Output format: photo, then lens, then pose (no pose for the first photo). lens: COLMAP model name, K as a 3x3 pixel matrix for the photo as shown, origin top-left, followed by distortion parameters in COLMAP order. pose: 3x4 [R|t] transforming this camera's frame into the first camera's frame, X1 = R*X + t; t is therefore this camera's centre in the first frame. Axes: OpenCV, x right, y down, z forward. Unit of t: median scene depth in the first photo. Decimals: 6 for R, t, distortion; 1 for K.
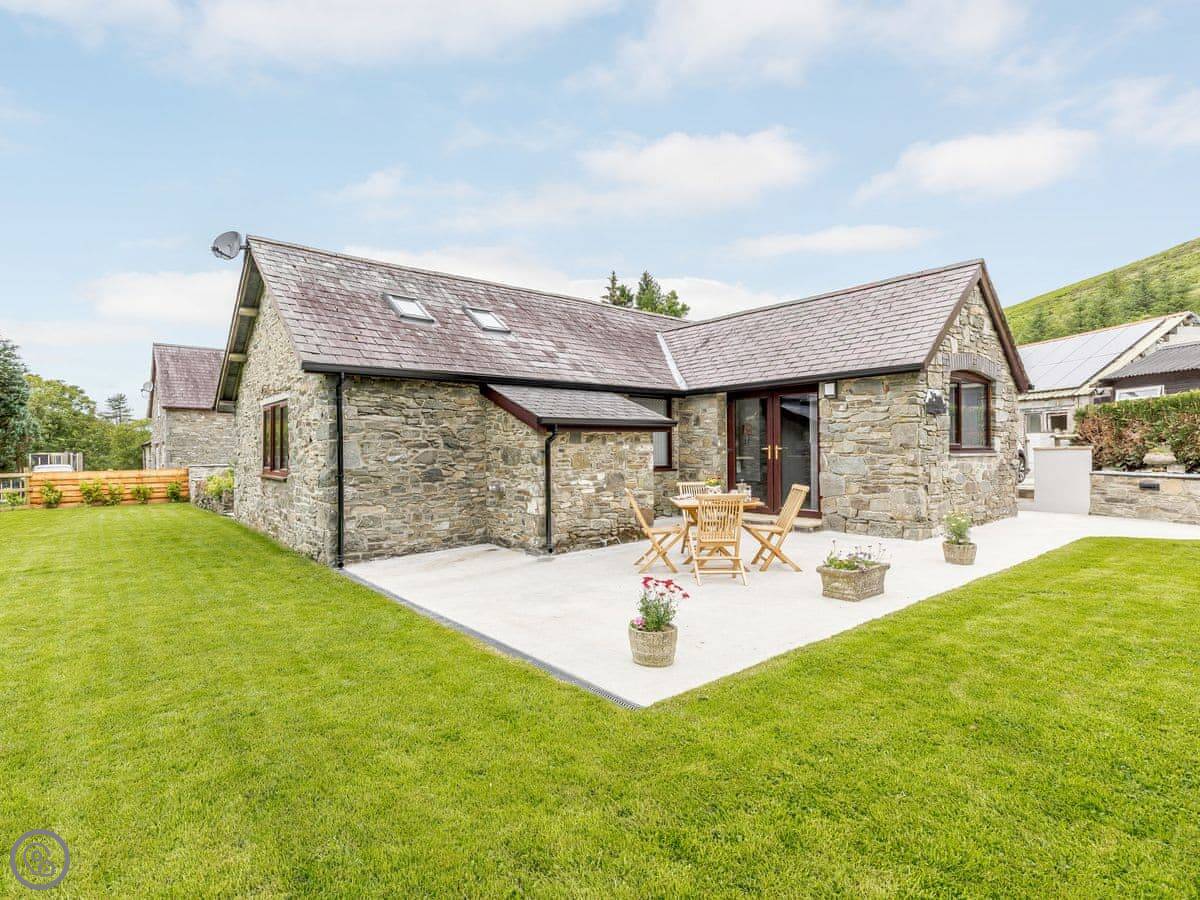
lens RADIAL K [[603.1, 0, 510.9], [0, 603.1, 445.6], [0, 0, 1]] dist [0.004287, 0.000562]
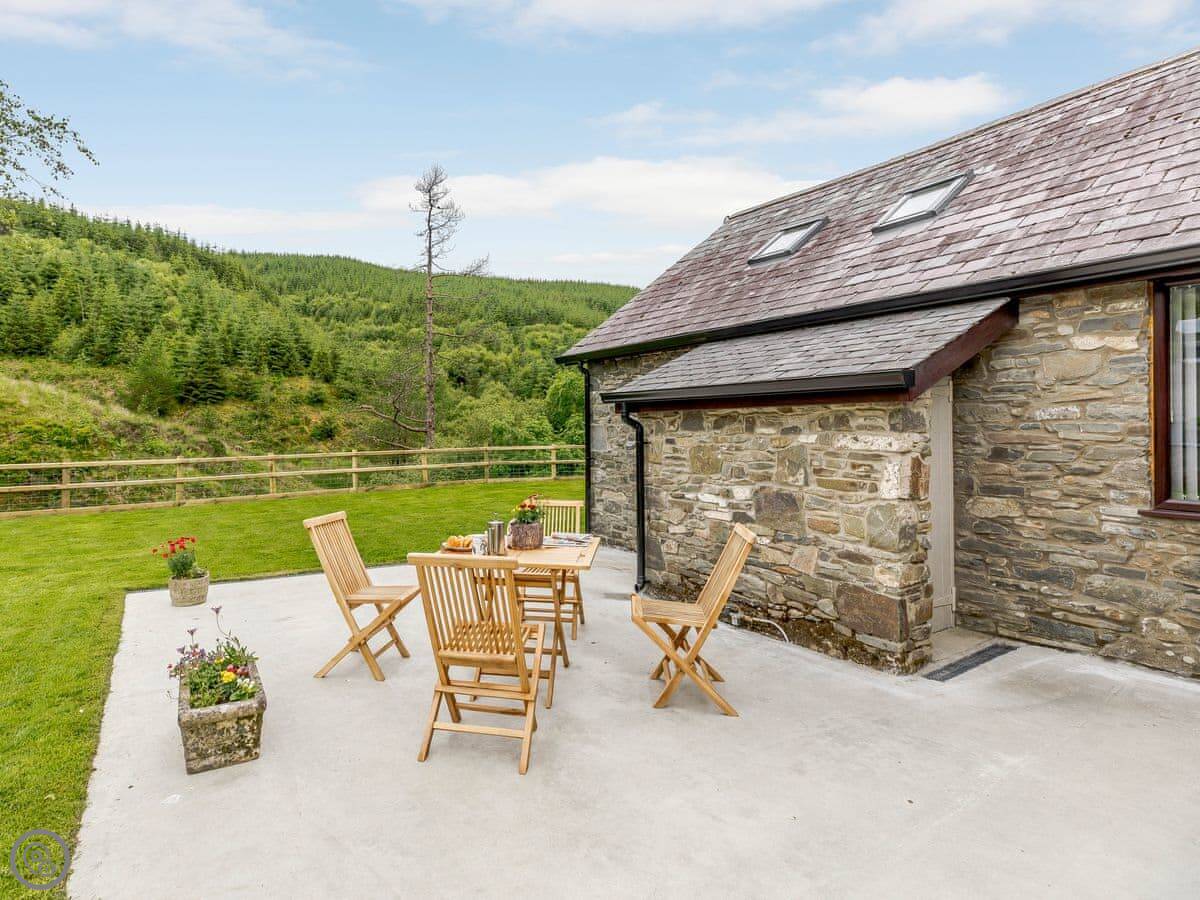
lens RADIAL K [[603.1, 0, 515.4], [0, 603.1, 421.6], [0, 0, 1]] dist [0.004287, 0.000562]
pose [[-0.074665, 0.001515, -0.997208, 0.707909], [0.010467, 0.999945, 0.000736, -0.014344], [0.997154, -0.010383, -0.074677, 0.863850]]
